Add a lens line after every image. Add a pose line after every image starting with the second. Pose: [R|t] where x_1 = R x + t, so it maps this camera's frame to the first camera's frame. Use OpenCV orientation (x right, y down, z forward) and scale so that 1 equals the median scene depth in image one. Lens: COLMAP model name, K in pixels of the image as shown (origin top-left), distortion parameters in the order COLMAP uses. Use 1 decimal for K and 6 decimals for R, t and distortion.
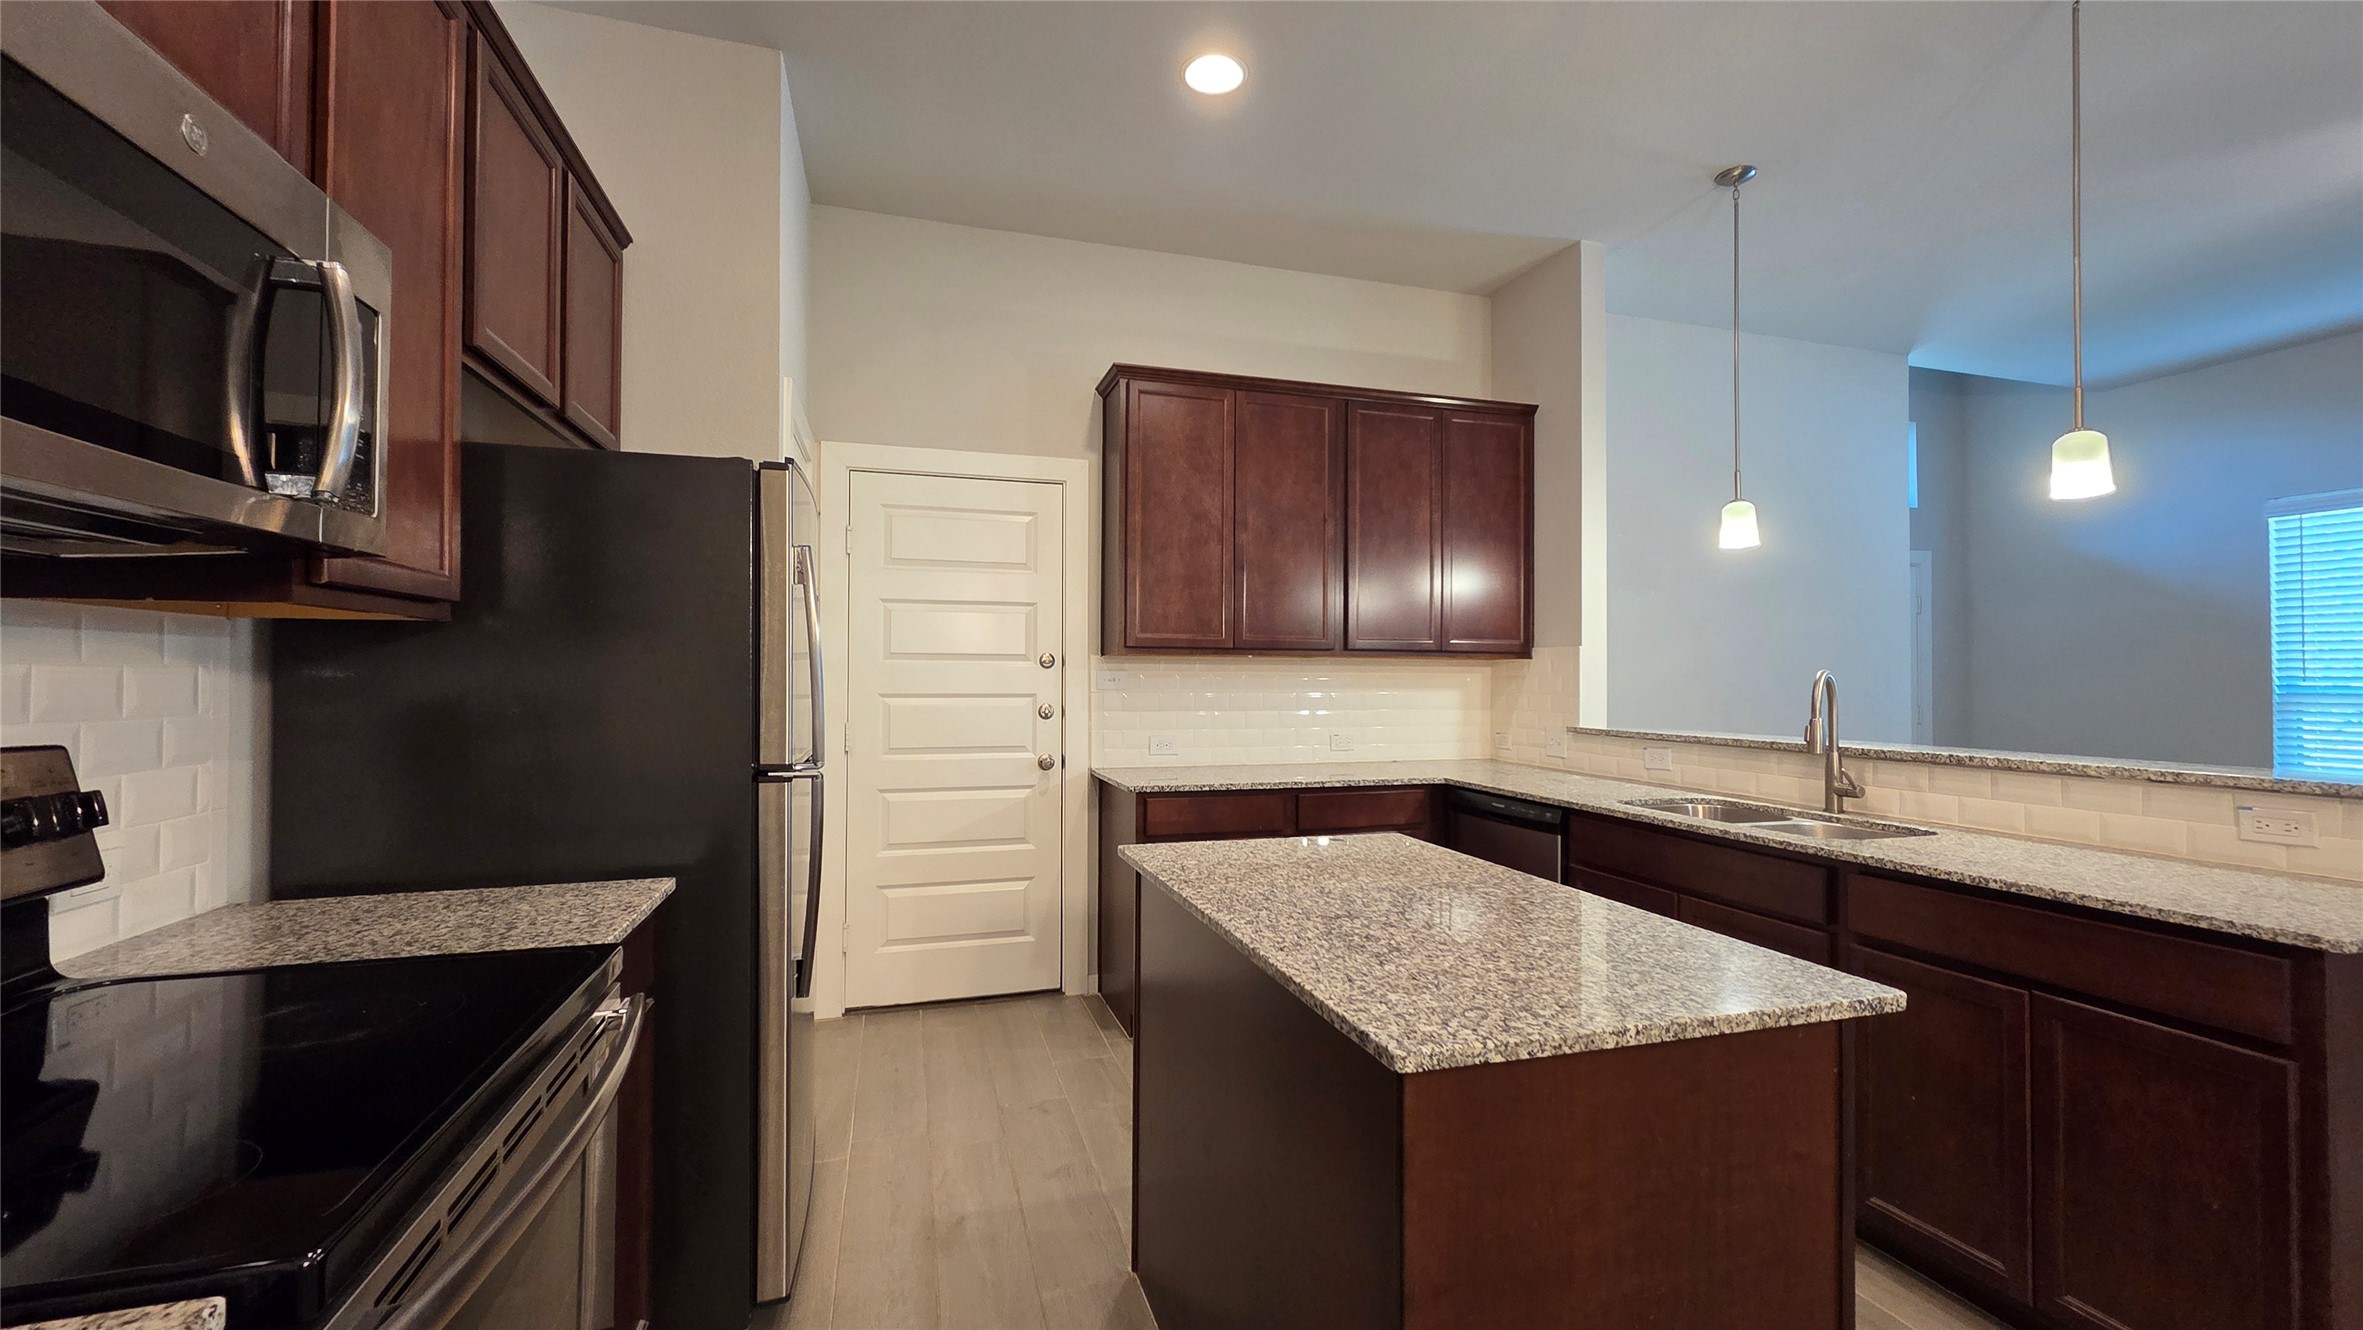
lens RADIAL K [[965.0, 0, 1184.9], [0, 965.0, 661.3], [0, 0, 1]] dist [0.000447, 0.000260]
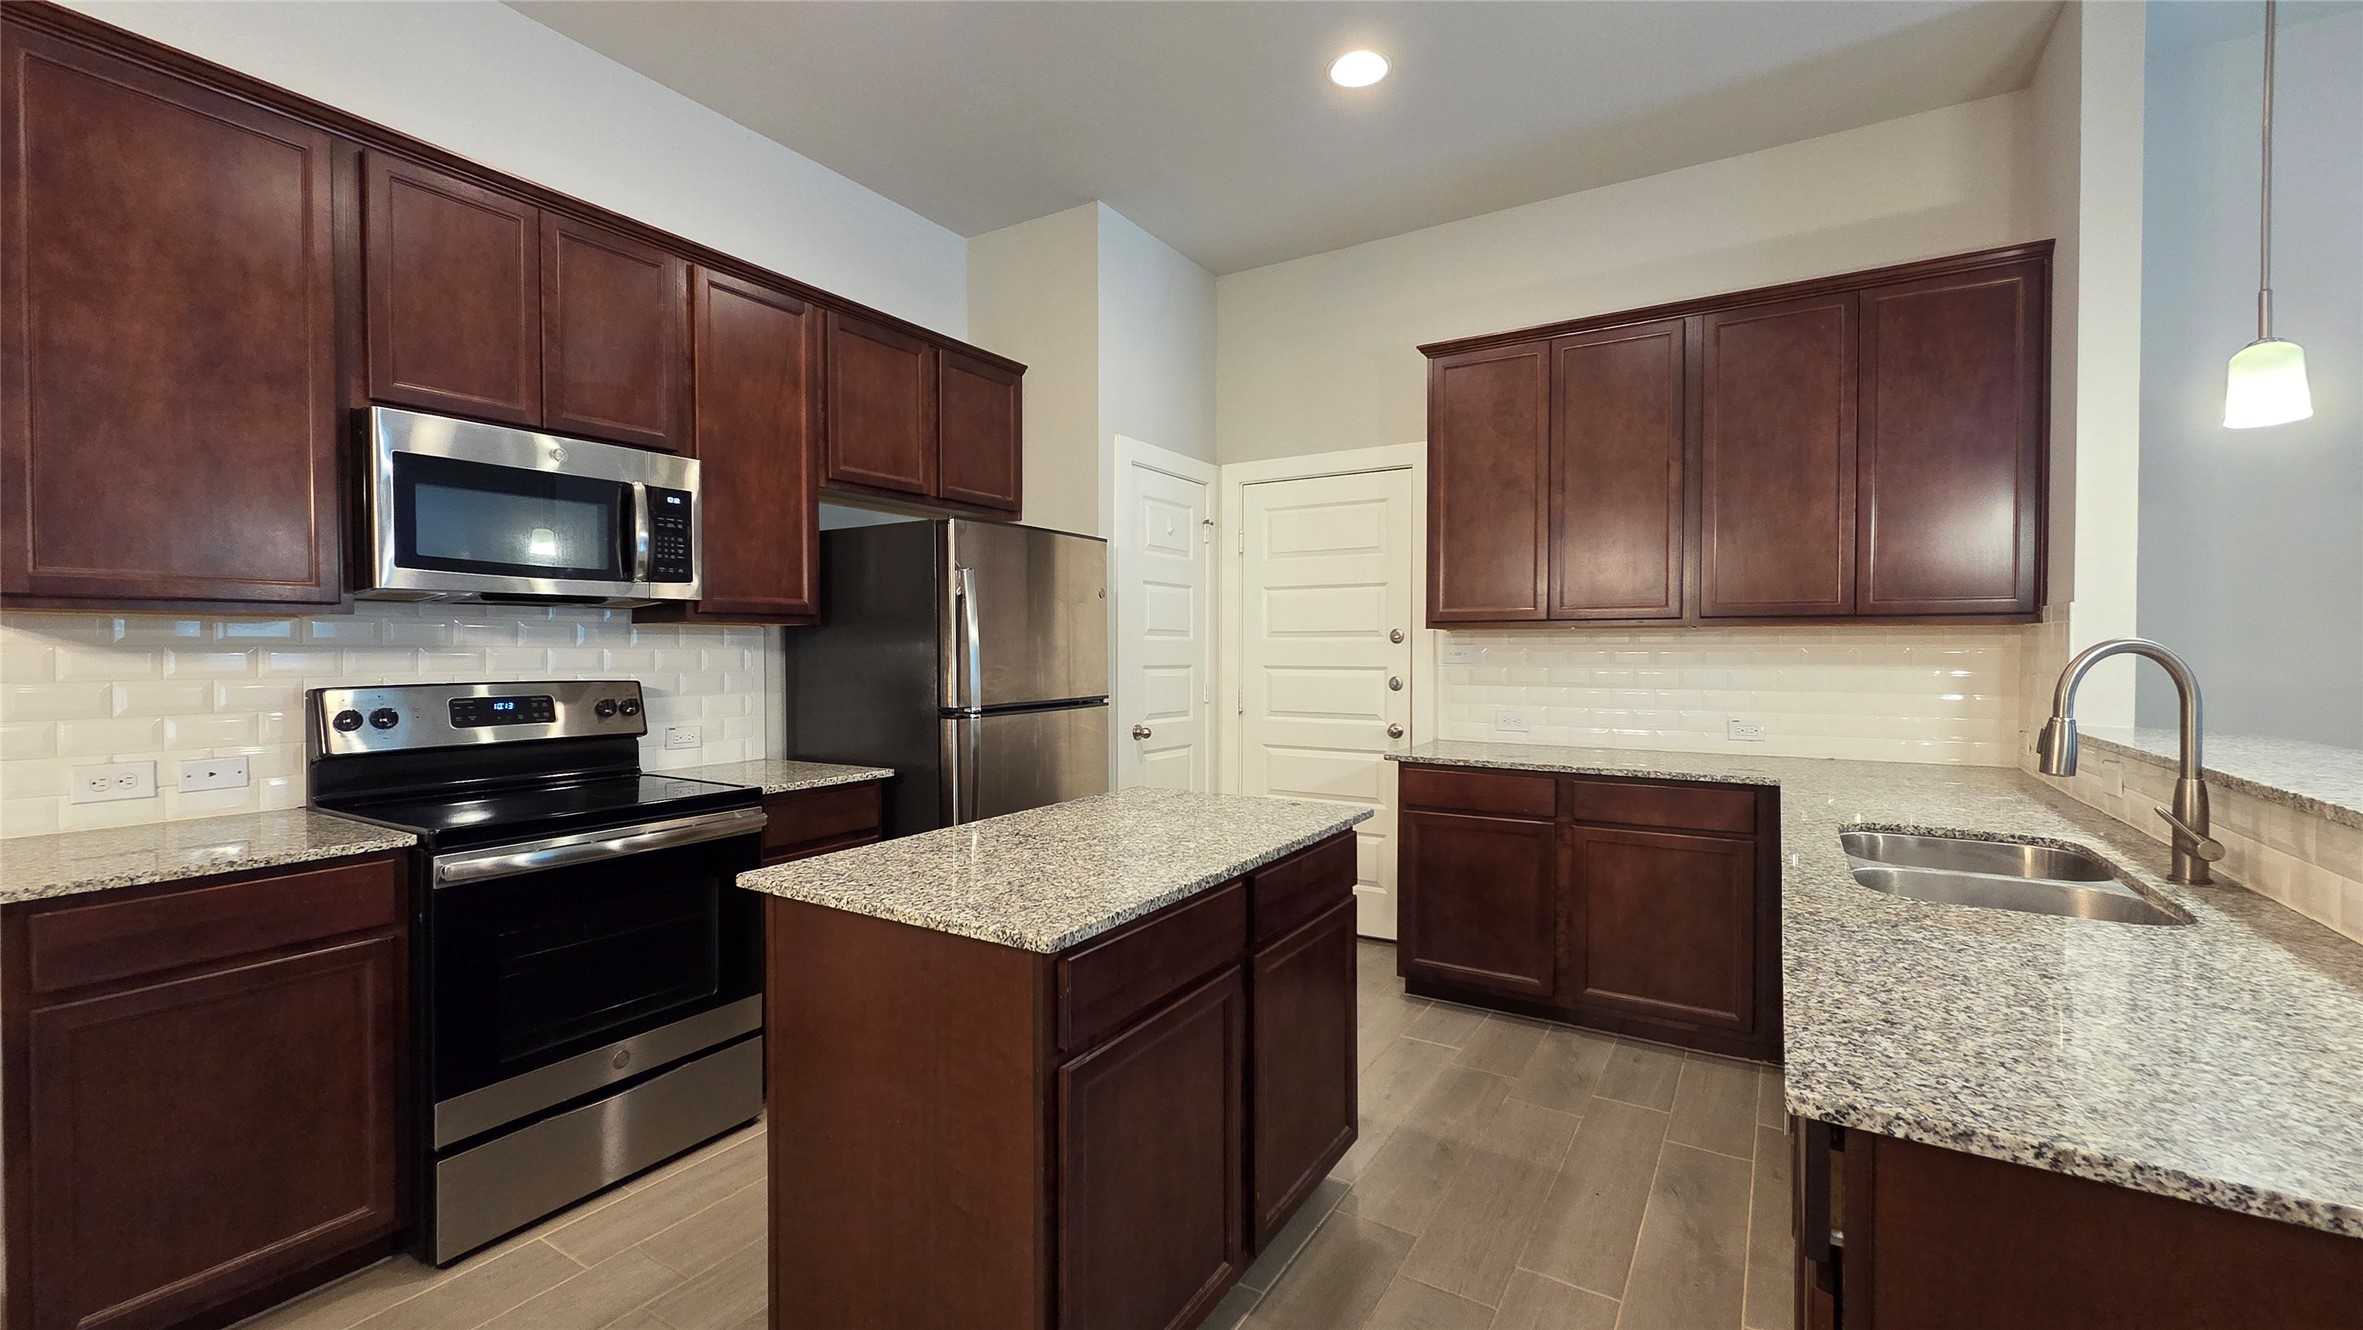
lens RADIAL K [[965.0, 0, 1184.9], [0, 965.0, 661.3], [0, 0, 1]] dist [0.000447, 0.000260]
pose [[0.661437, 0.005900, -0.749978, 0.518627], [0.015655, 0.999643, 0.021671, 0.000575], [0.749837, -0.026075, 0.661108, 0.120109]]
